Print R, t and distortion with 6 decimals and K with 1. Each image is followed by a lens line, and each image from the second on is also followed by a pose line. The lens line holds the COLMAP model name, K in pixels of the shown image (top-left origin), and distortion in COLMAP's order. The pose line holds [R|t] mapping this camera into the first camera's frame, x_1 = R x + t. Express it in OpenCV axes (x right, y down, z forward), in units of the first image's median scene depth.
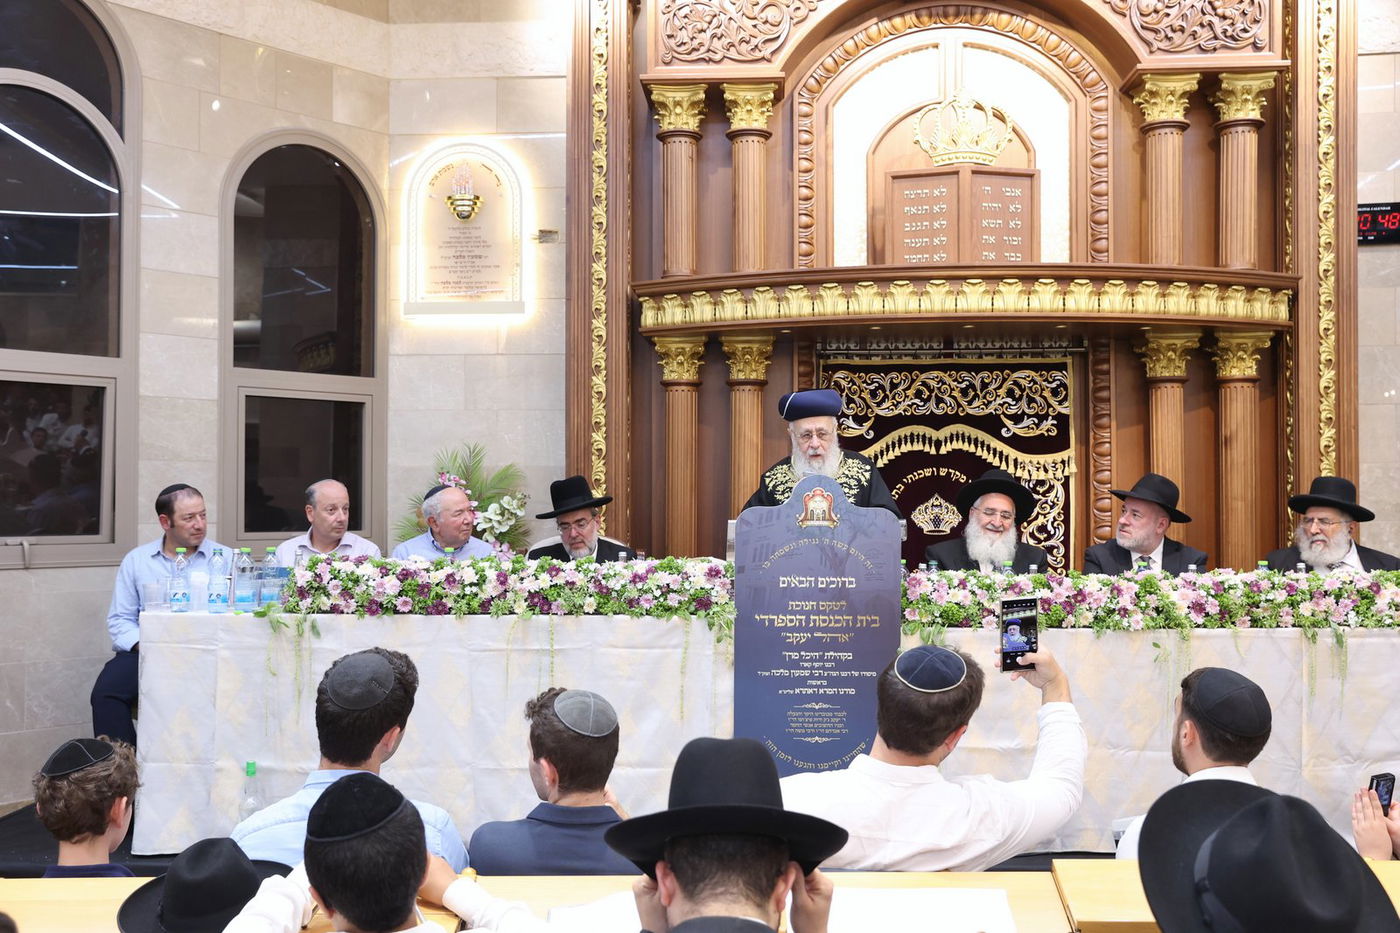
lens RADIAL K [[1366.7, 0, 693.5], [0, 1366.7, 481.3], [0, 0, 1]] dist [0.015684, 0.000000]
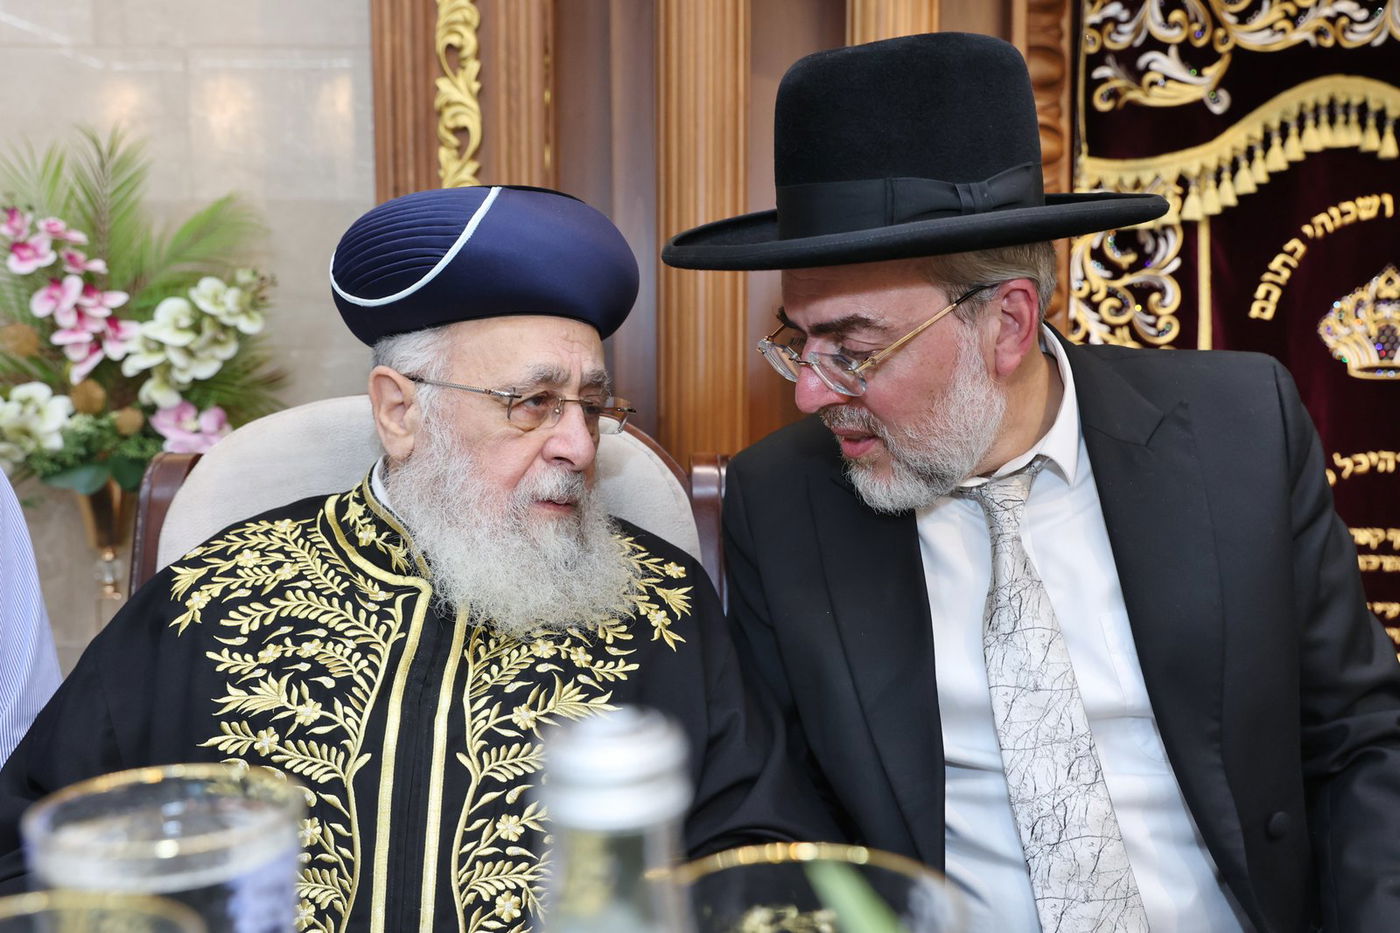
lens RADIAL K [[1297.9, 0, 699.1], [0, 1297.9, 468.4], [0, 0, 1]] dist [0.001612, 0.000000]
pose [[0.996588, -0.012443, 0.081594, -0.037890], [0.003161, 0.993600, 0.112915, 0.023438], [-0.082477, -0.112271, 0.990249, 0.675050]]
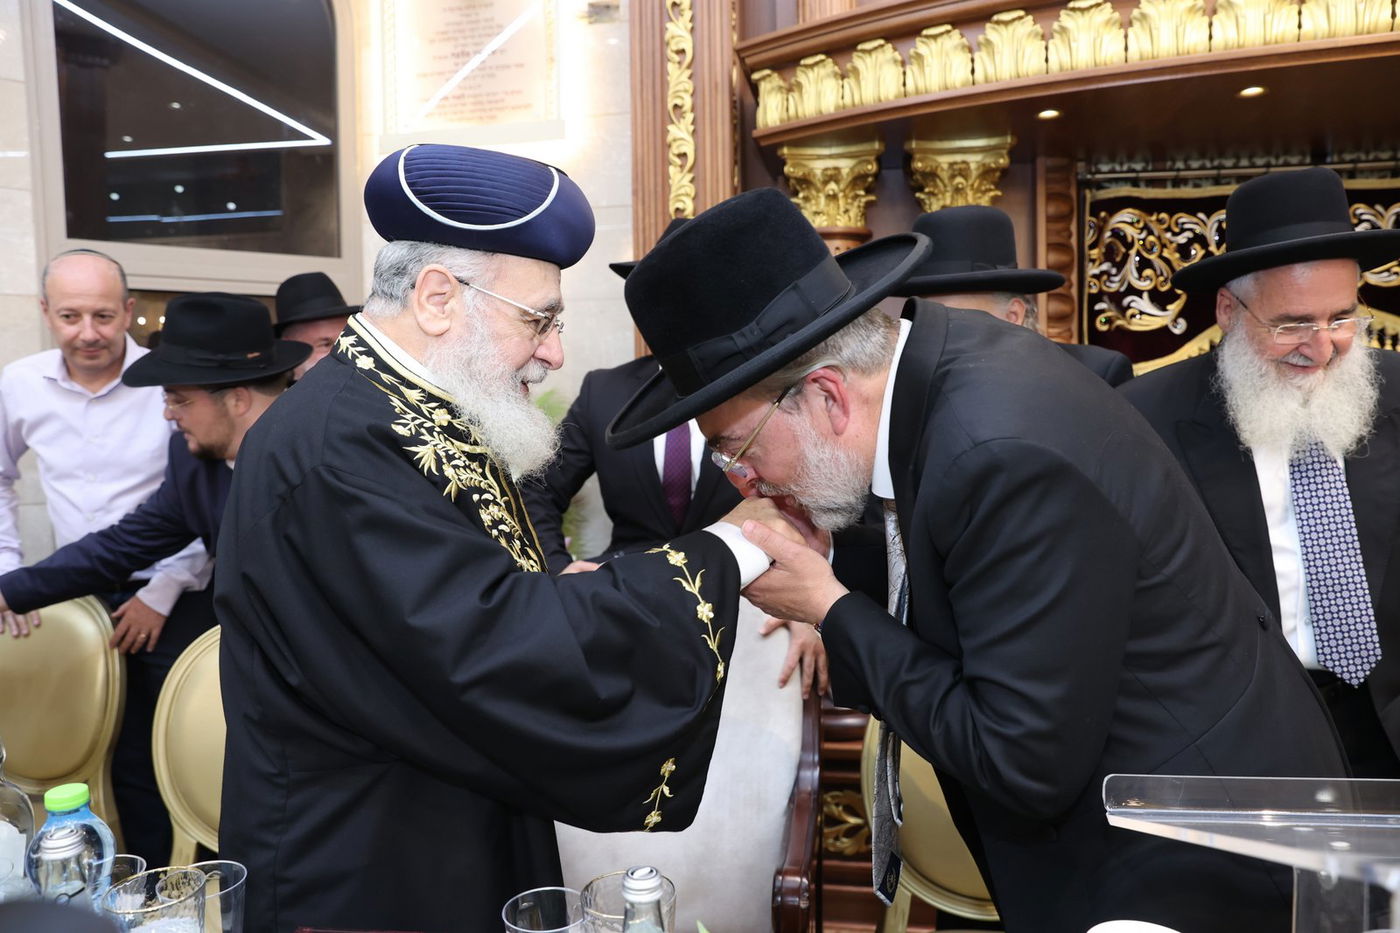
lens RADIAL K [[964.9, 0, 702.8], [0, 964.9, 476.2], [0, 0, 1]] dist [-0.106593, 0.075698]
pose [[0.994246, -0.009389, -0.106711, -0.021029], [0.019312, 0.995540, 0.092348, -0.013158], [0.105368, -0.093877, 0.989992, 0.614834]]
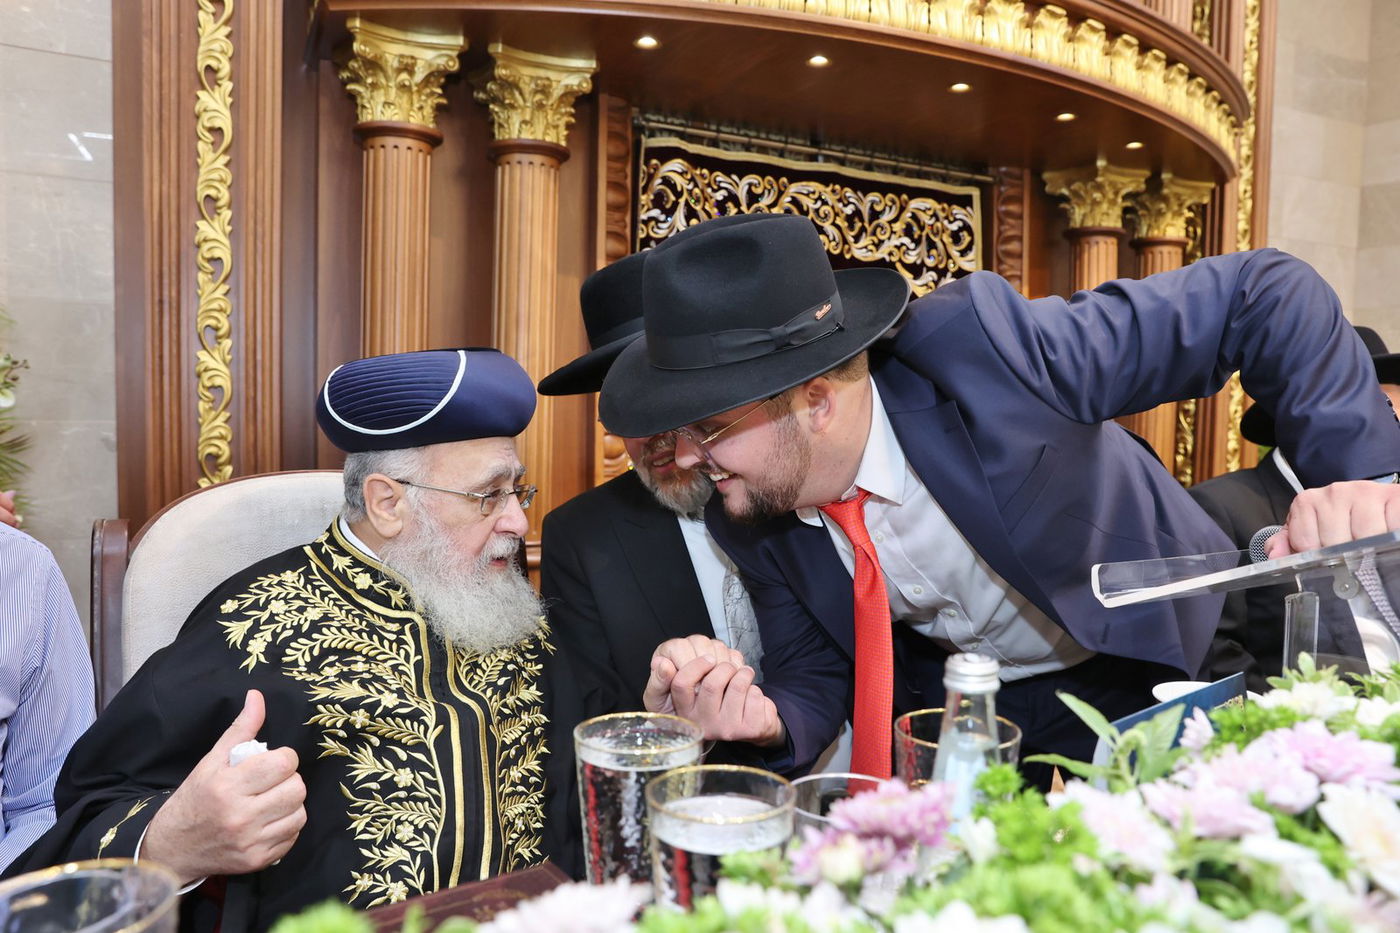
lens RADIAL K [[964.9, 0, 683.1], [0, 964.9, 466.4], [0, 0, 1]] dist [-0.106593, 0.075698]
pose [[0.868103, -0.013913, 0.496190, -0.089826], [-0.031629, 0.996025, 0.083265, 0.013169], [-0.495376, -0.087977, 0.864212, 0.659754]]
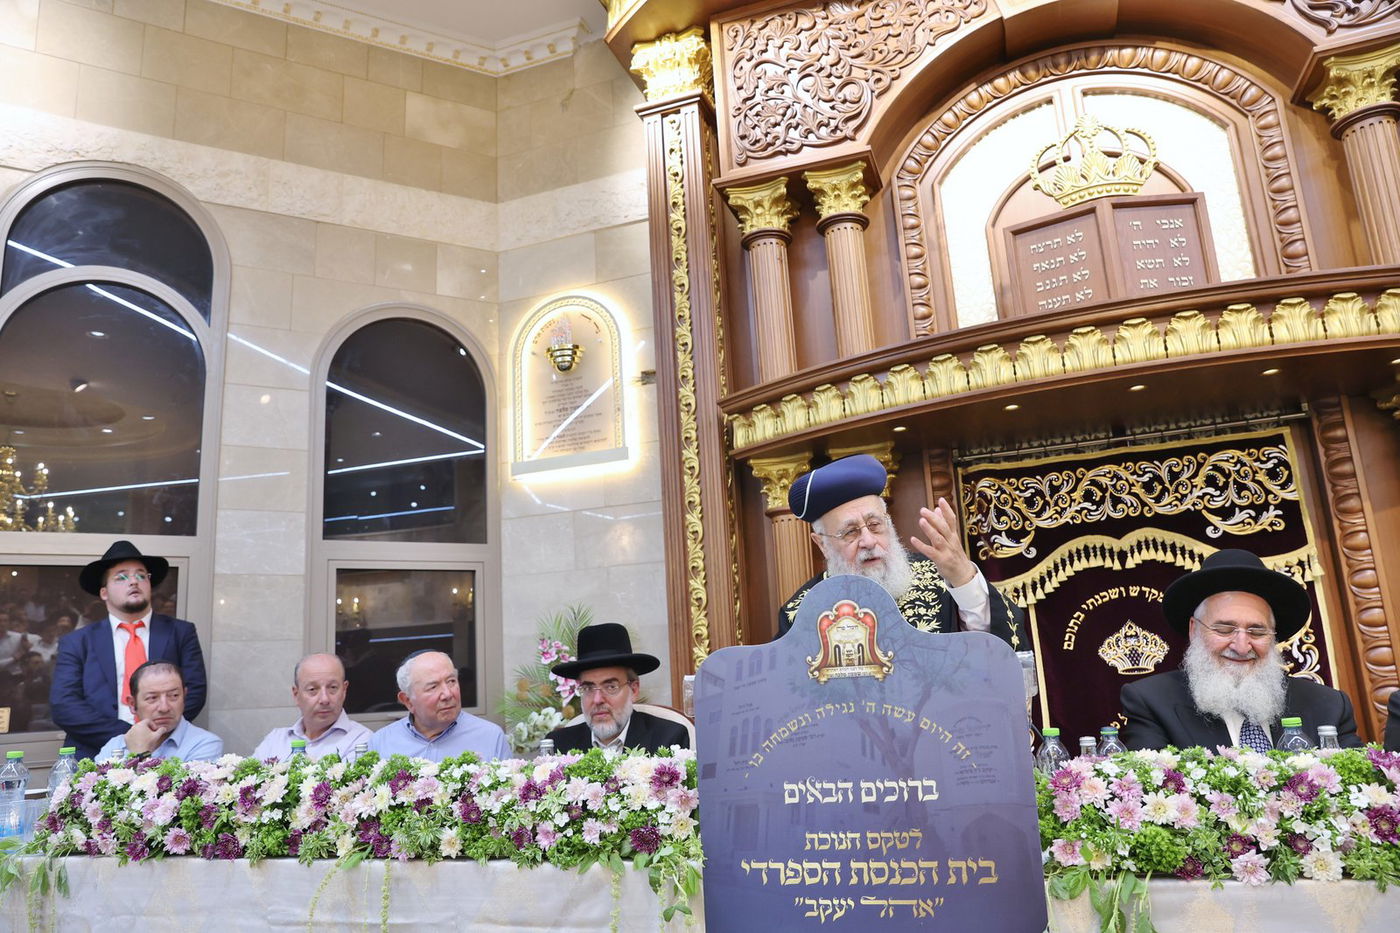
lens RADIAL K [[964.9, 0, 694.7], [0, 964.9, 478.6], [0, 0, 1]] dist [-0.106593, 0.075698]
pose [[0.960884, -0.109672, -0.254311, 0.088518], [0.061938, 0.980091, -0.188640, 0.016151], [0.269936, 0.165510, 0.948547, 0.425114]]
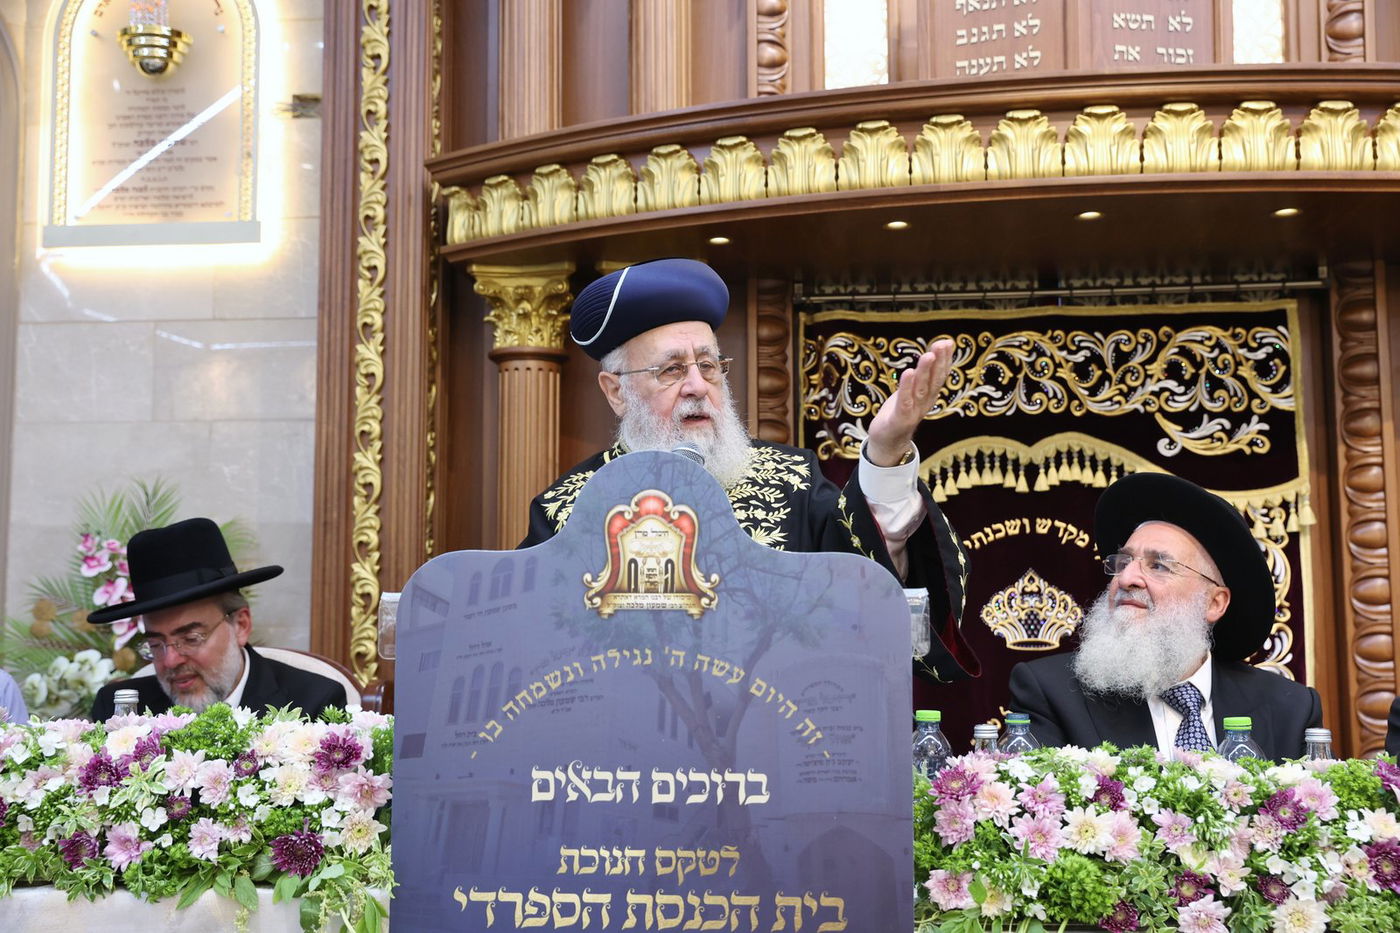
lens RADIAL K [[1565.0, 0, 688.2], [0, 1565.0, 479.5], [0, 0, 1]] dist [0.041661, 0.000000]
pose [[0.999102, -0.005635, -0.041991, 0.076692], [0.002417, 0.997081, -0.076308, 0.020240], [0.042298, 0.076138, 0.996200, 0.419229]]
